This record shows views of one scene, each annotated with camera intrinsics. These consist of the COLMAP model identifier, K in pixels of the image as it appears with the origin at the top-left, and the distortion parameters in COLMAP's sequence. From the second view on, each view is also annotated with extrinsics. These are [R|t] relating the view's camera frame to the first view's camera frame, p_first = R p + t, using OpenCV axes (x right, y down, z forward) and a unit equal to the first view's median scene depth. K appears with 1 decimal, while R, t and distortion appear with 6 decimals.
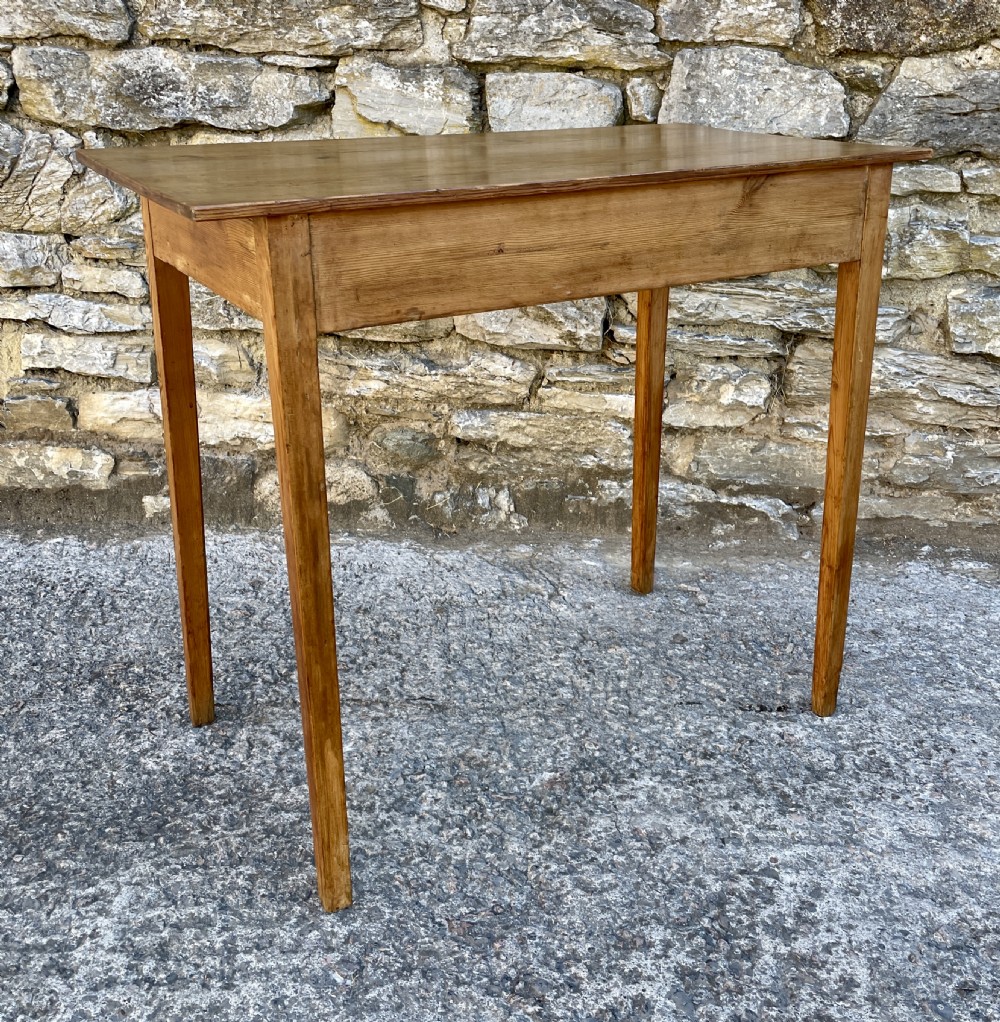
lens RADIAL K [[1141.7, 0, 524.2], [0, 1141.7, 423.8], [0, 0, 1]] dist [0.089157, -0.136406]
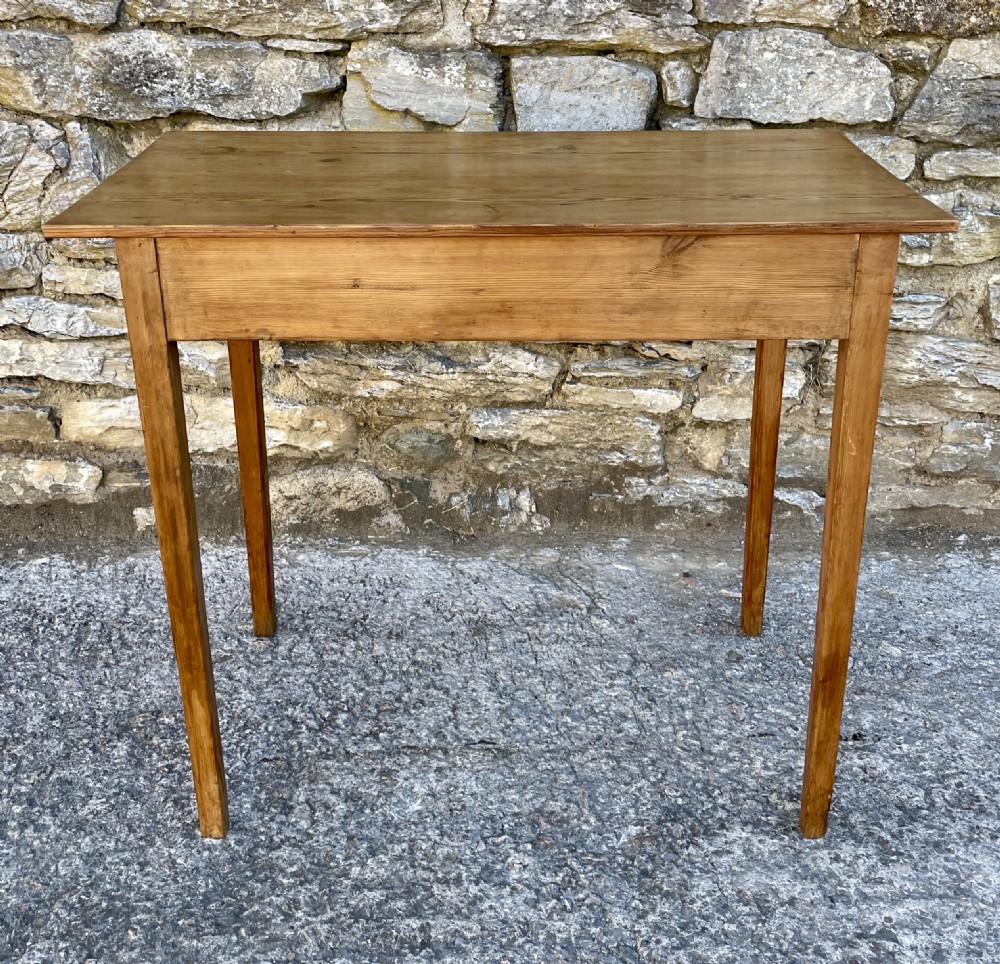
lens RADIAL K [[1204.0, 0, 505.9], [0, 1204.0, 373.6], [0, 0, 1]] dist [0.087798, -0.126739]
pose [[0.997128, -0.027080, 0.070723, -0.115336], [0.024106, 0.998803, 0.042569, -0.092301], [-0.071792, -0.040742, 0.996587, 0.014570]]
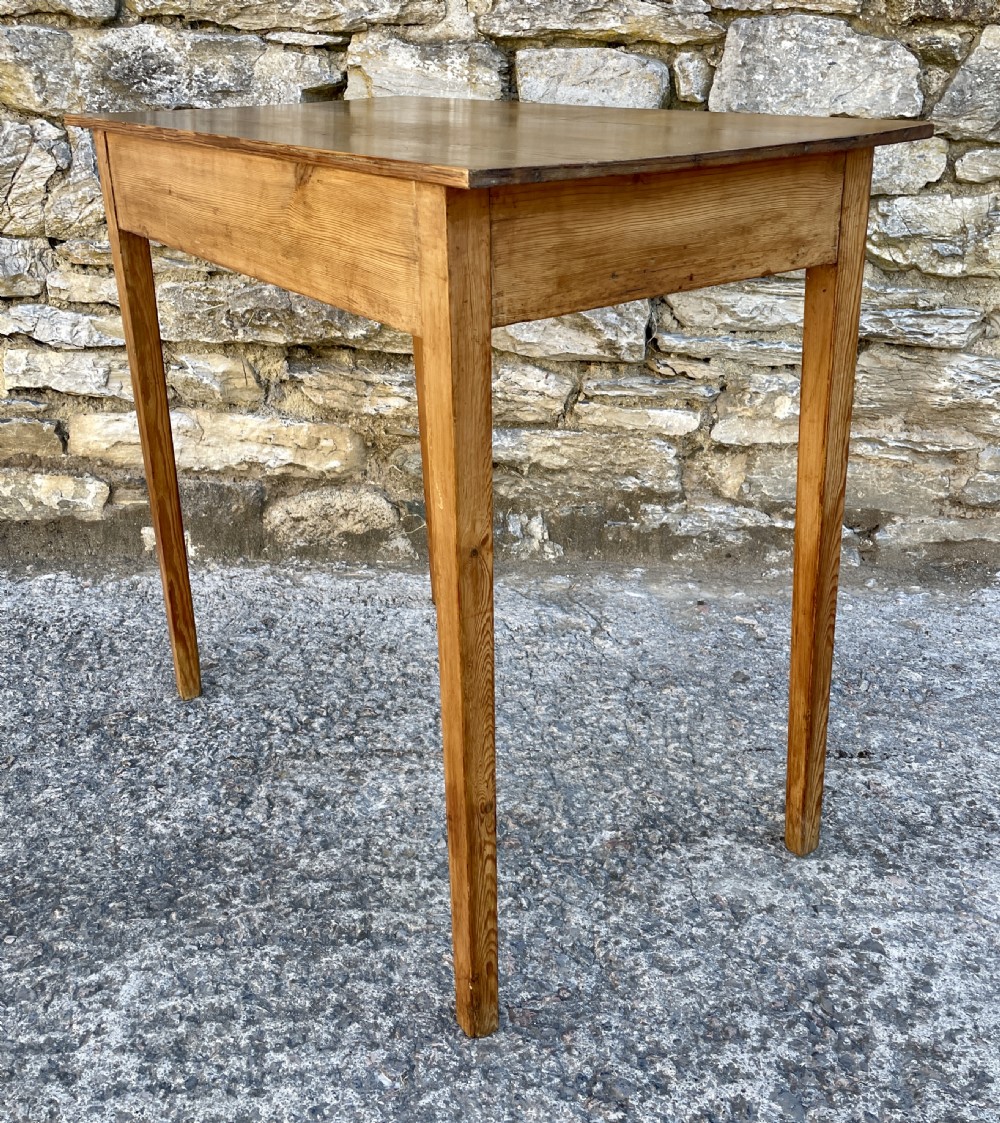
lens RADIAL K [[1153.3, 0, 527.8], [0, 1153.3, 481.4], [0, 0, 1]] dist [0.087804, -0.130379]
pose [[0.999912, -0.012119, 0.005305, -0.033747], [0.011994, 0.999666, 0.022898, 0.010311], [-0.005580, -0.022832, 0.999724, 0.088801]]
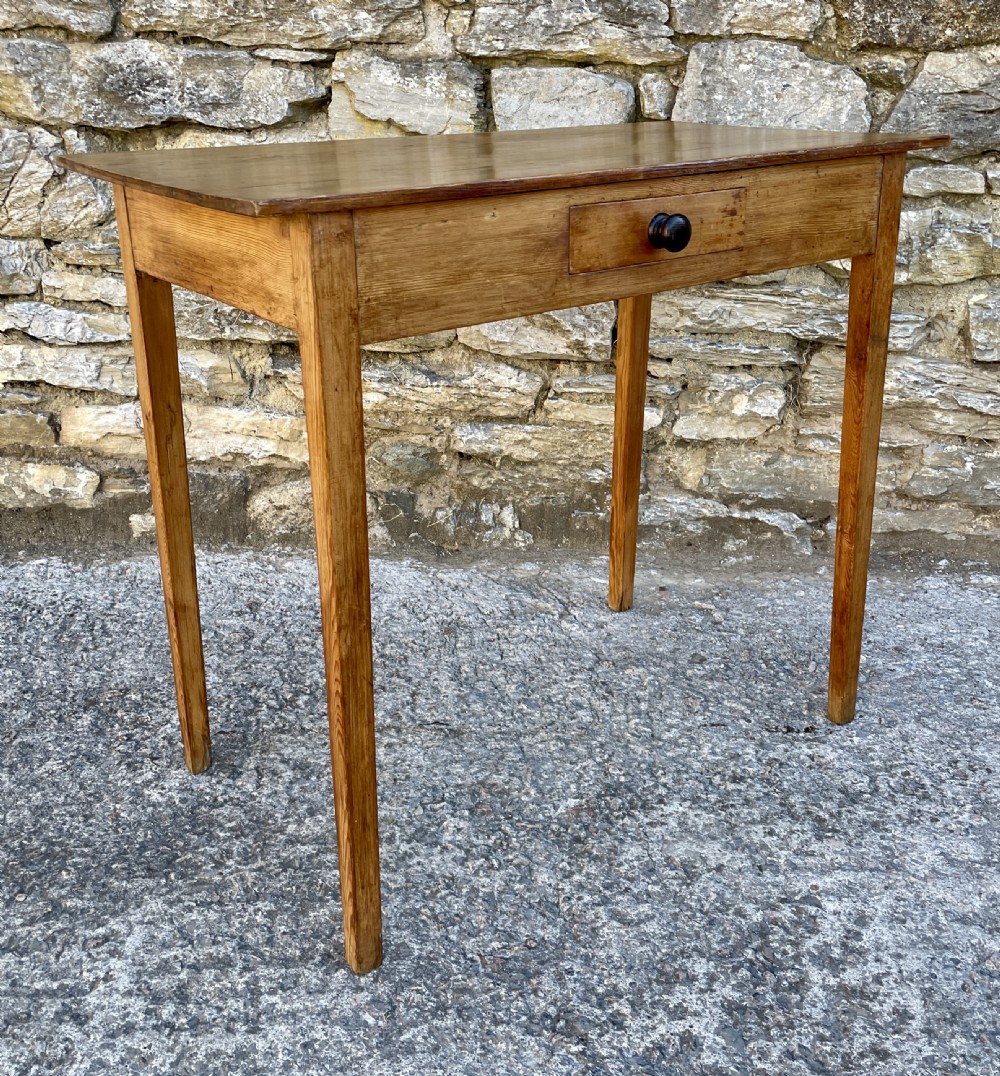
lens RADIAL K [[1160.8, 0, 521.0], [0, 1160.8, 463.9], [0, 0, 1]] dist [0.092548, -0.142244]
pose [[0.999661, -0.006498, 0.025203, -0.035861], [0.005948, 0.999743, 0.021855, 0.001397], [-0.025339, -0.021697, 0.999443, 0.024786]]
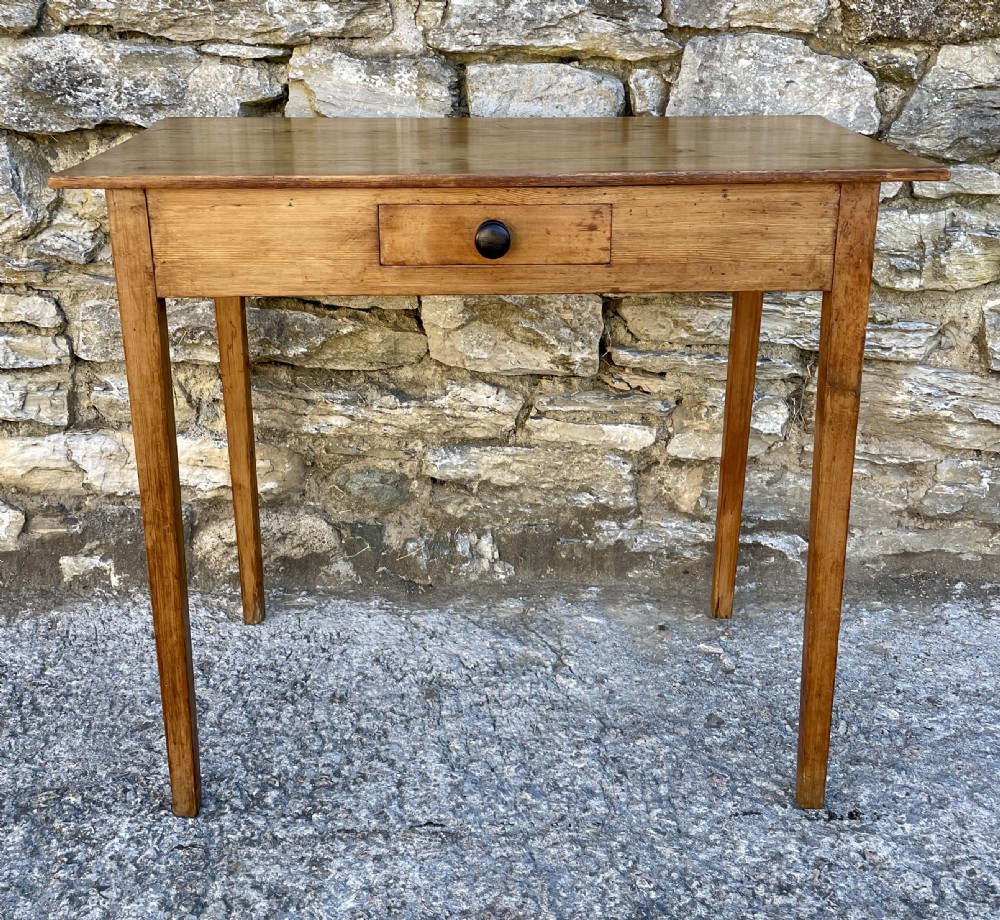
lens RADIAL K [[1164.9, 0, 502.9], [0, 1164.9, 368.3], [0, 0, 1]] dist [0.076323, -0.101336]
pose [[0.996475, -0.025697, 0.079852, -0.083299], [0.025922, 0.999662, -0.001792, -0.076414], [-0.079779, 0.003855, 0.996805, 0.128264]]
